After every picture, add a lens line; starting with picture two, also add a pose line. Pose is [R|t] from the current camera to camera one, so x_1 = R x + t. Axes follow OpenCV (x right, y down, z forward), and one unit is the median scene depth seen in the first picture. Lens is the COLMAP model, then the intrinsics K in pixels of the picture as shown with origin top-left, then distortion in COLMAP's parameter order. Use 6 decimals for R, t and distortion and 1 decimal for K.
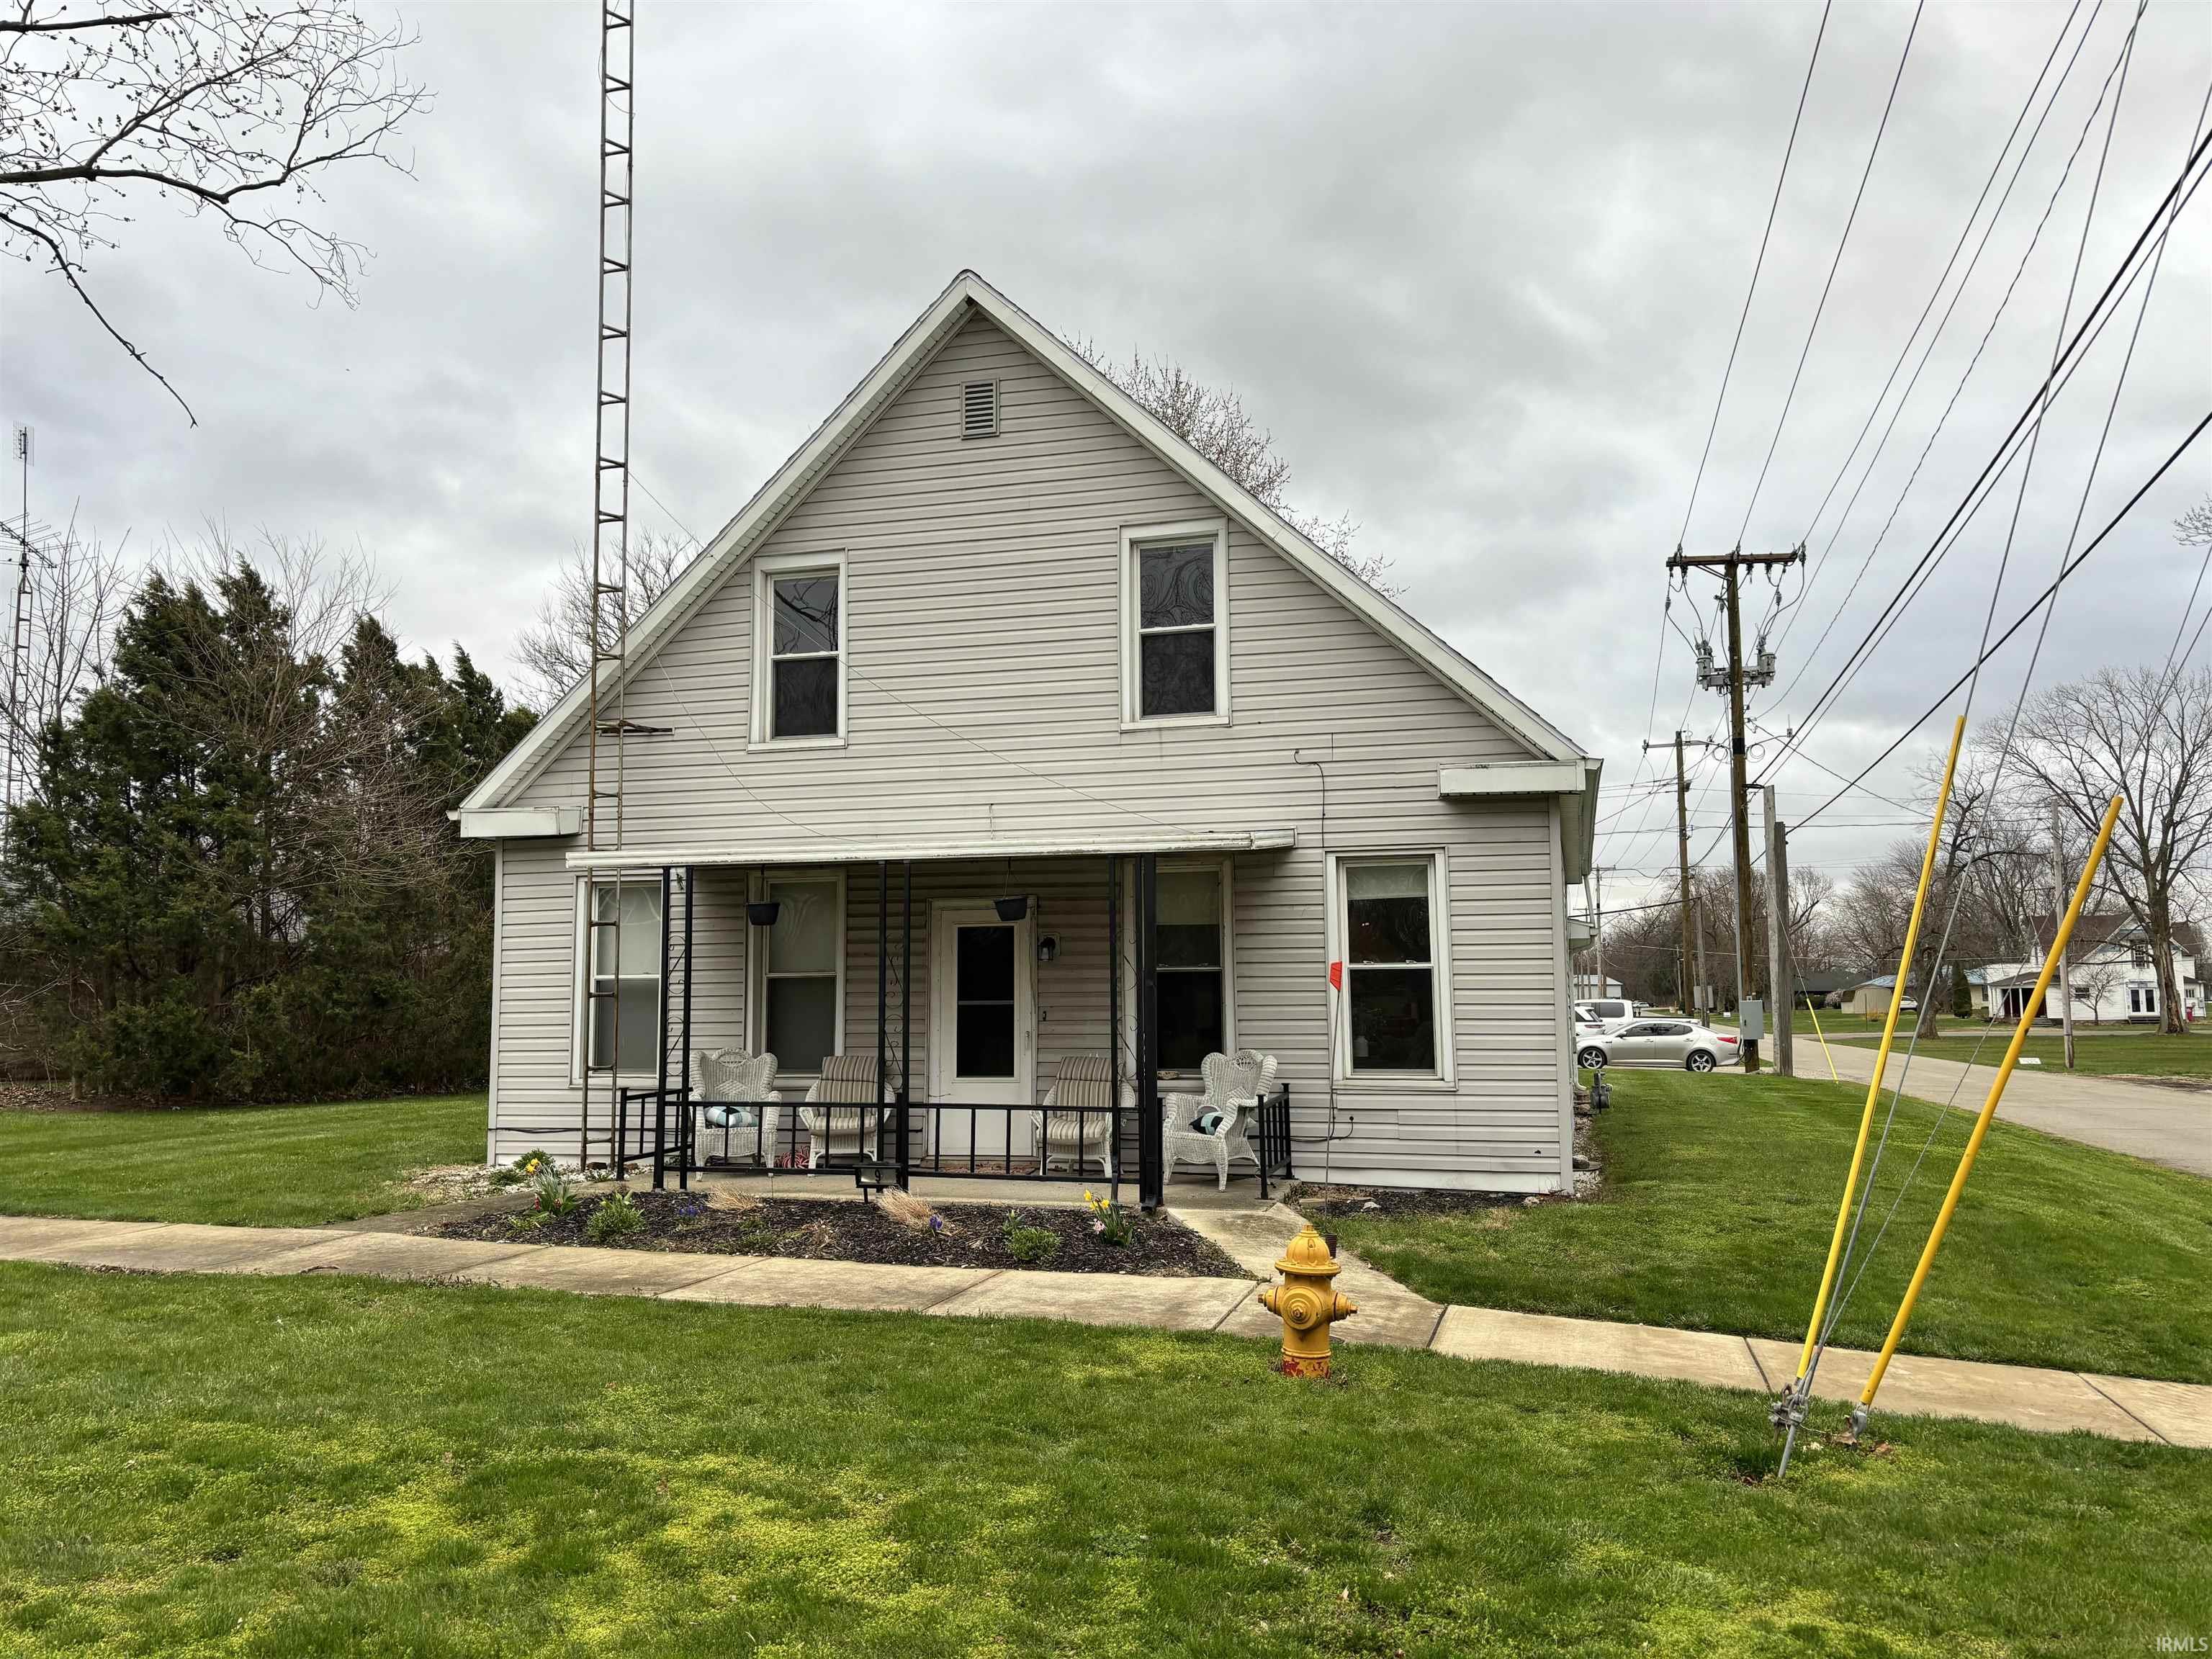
lens RADIAL K [[1673.3, 0, 1097.8], [0, 1673.3, 828.3], [0, 0, 1]] dist [0.018436, -0.030838]
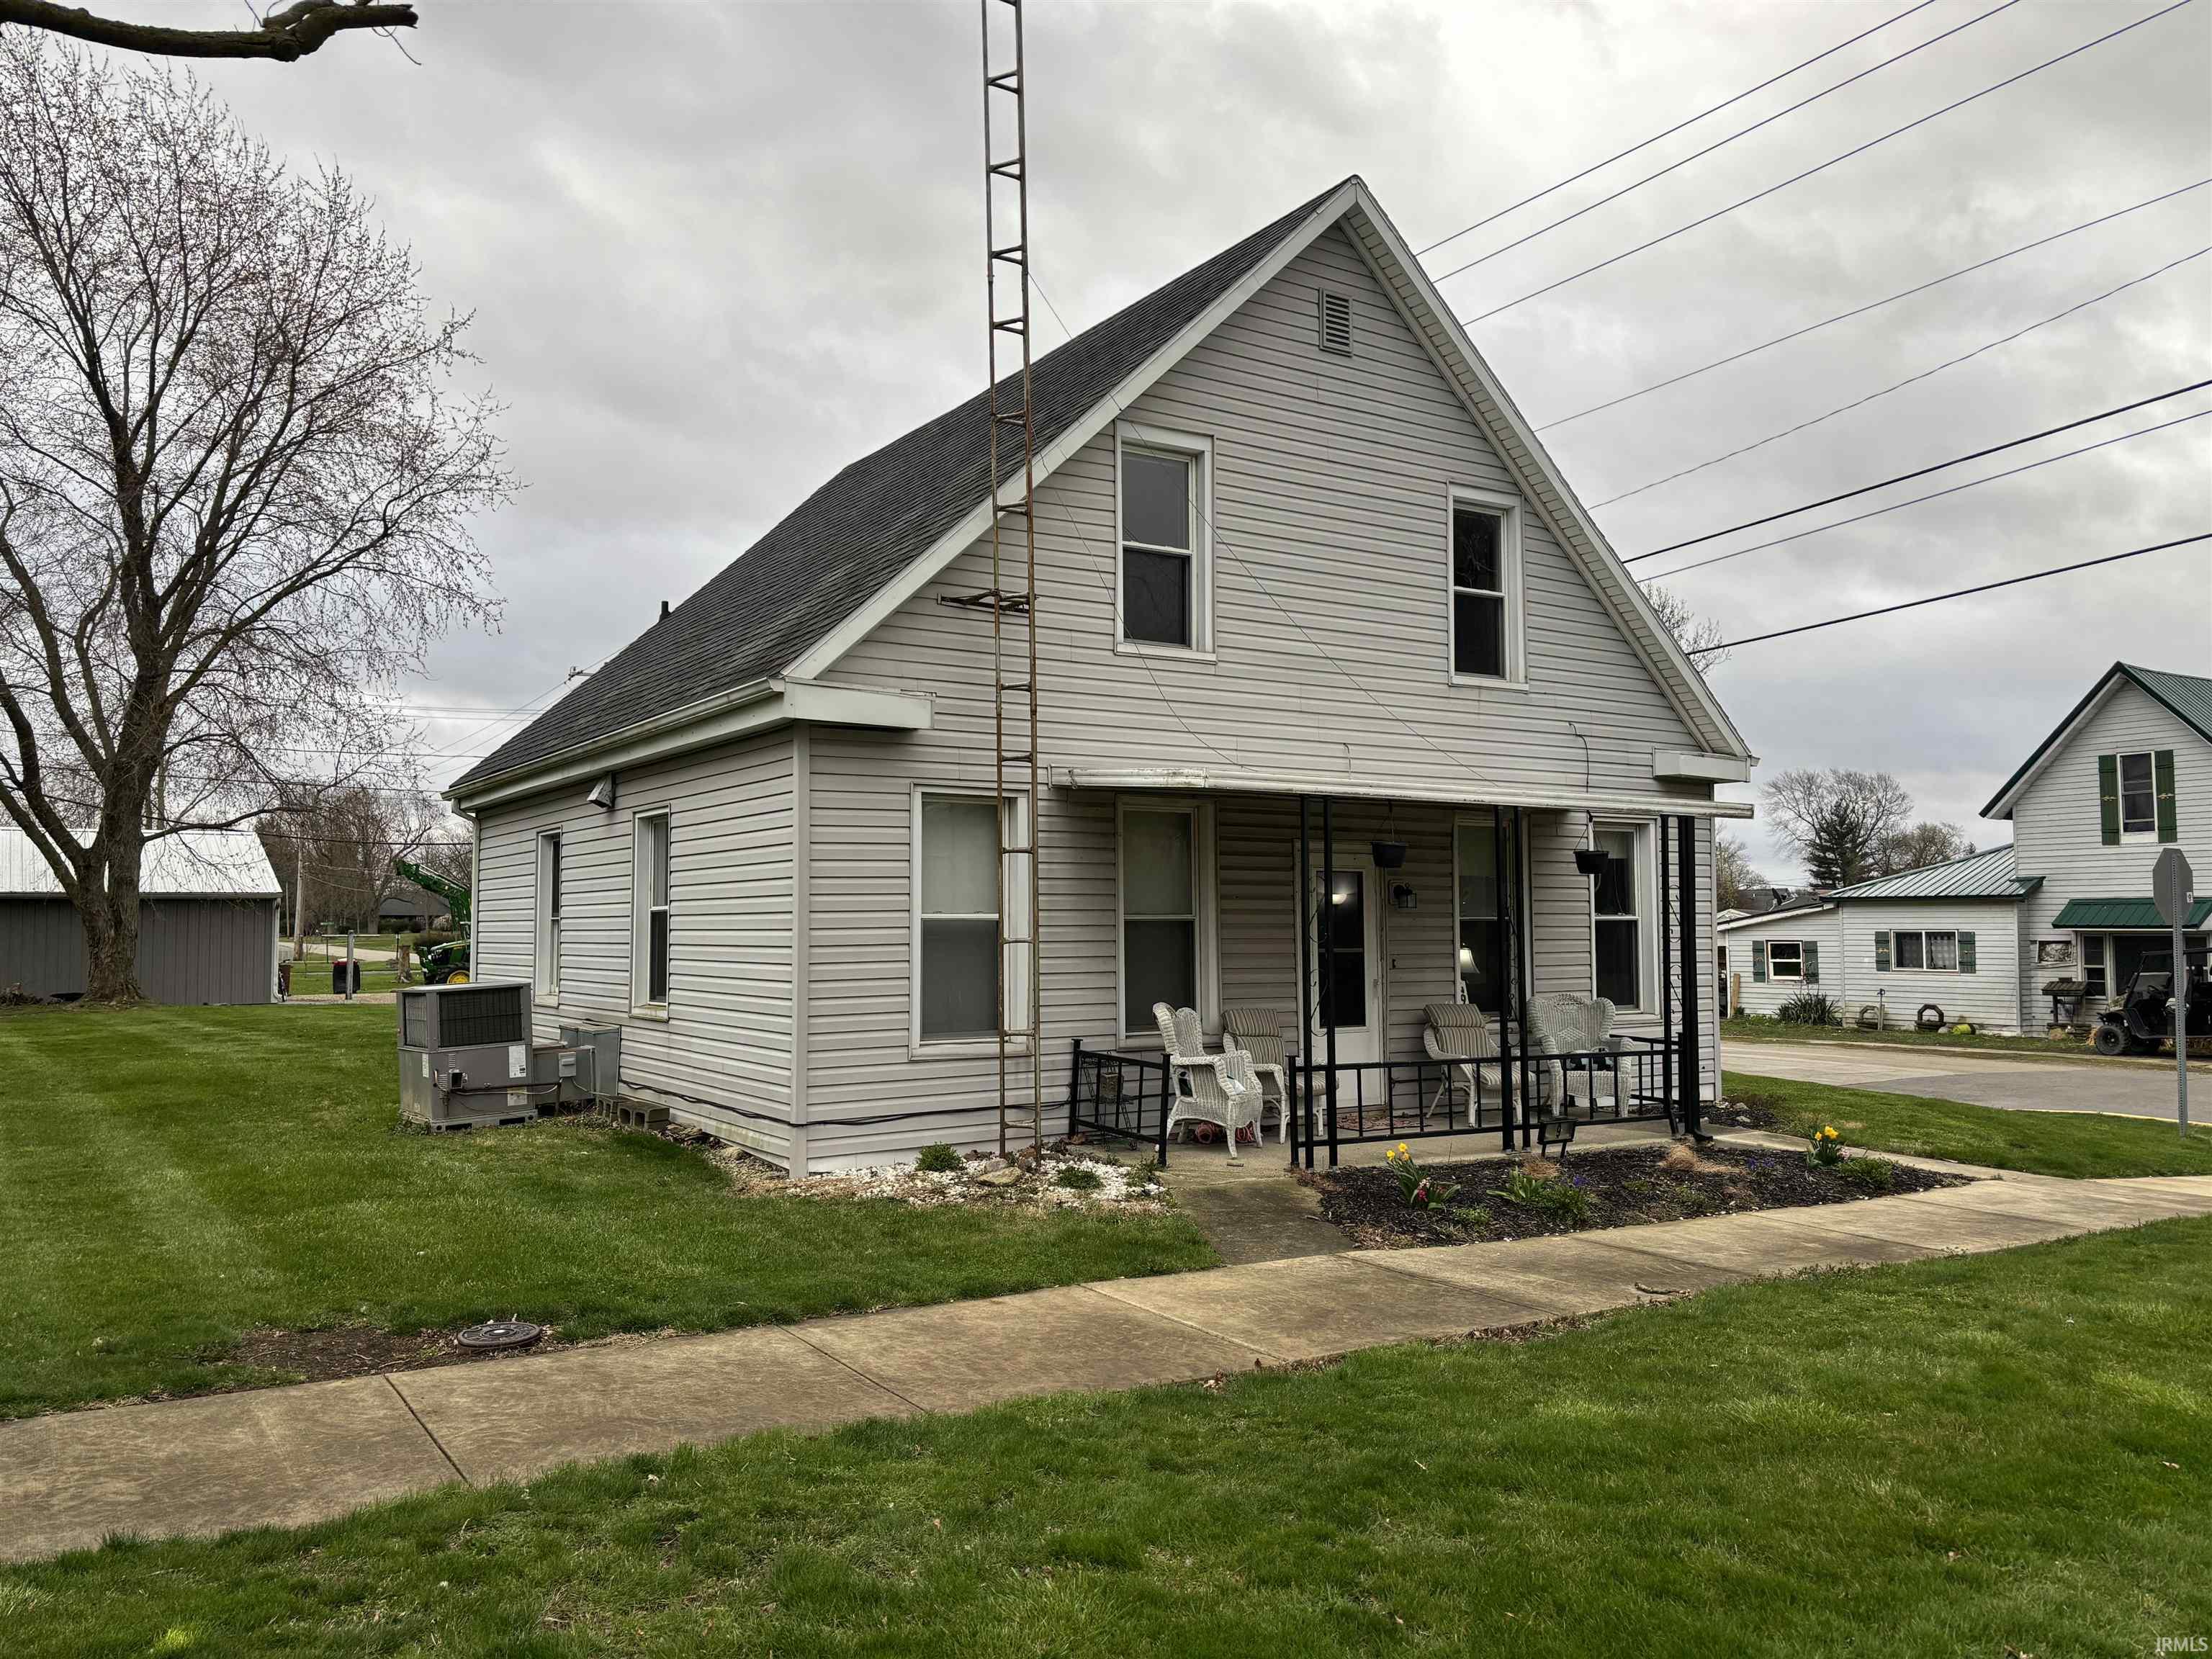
lens RADIAL K [[1673.3, 0, 1038.1], [0, 1673.3, 838.0], [0, 0, 1]] dist [0.018436, -0.030838]
pose [[0.687400, 0.045923, 0.724826, -0.872524], [-0.084194, 0.996309, 0.016724, 0.037975], [-0.721382, -0.072522, 0.688729, 0.458392]]
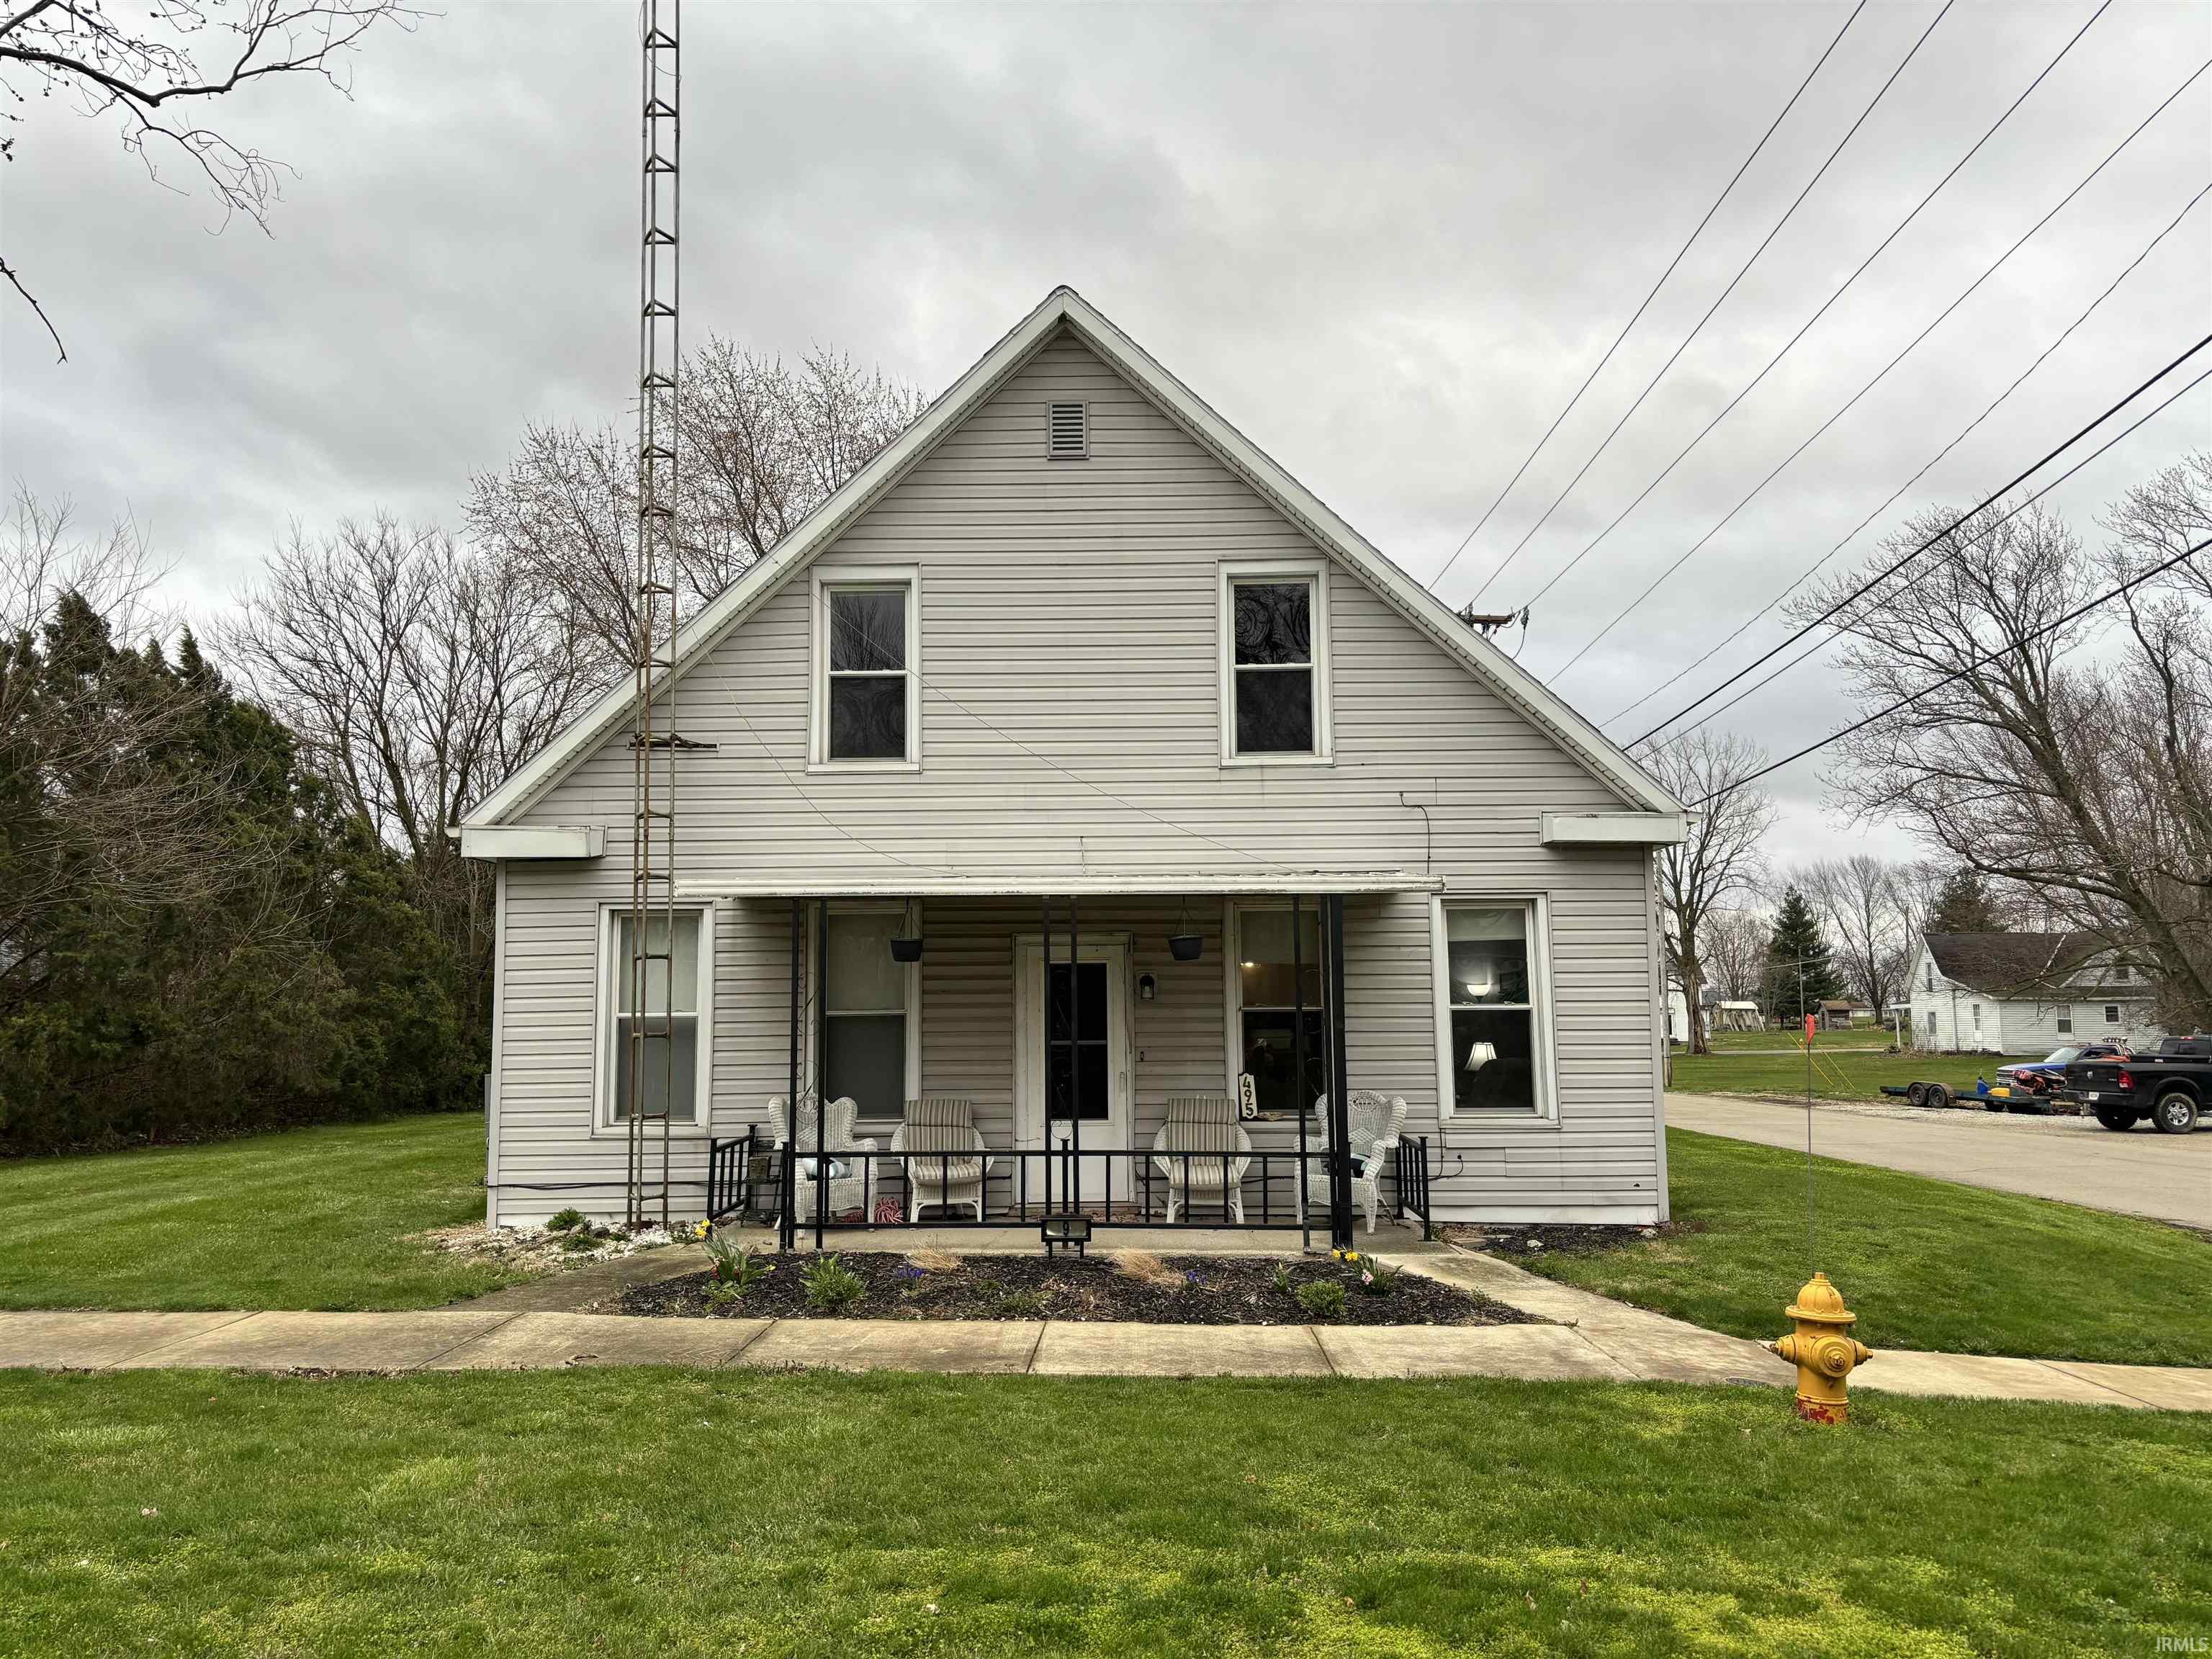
lens RADIAL K [[1673.3, 0, 1087.3], [0, 1673.3, 828.9], [0, 0, 1]] dist [0.018436, -0.030838]
pose [[0.968420, 0.028676, 0.247670, -0.298672], [-0.025183, 0.999534, -0.017260, -0.002627], [-0.248050, 0.010478, 0.968691, 0.061047]]
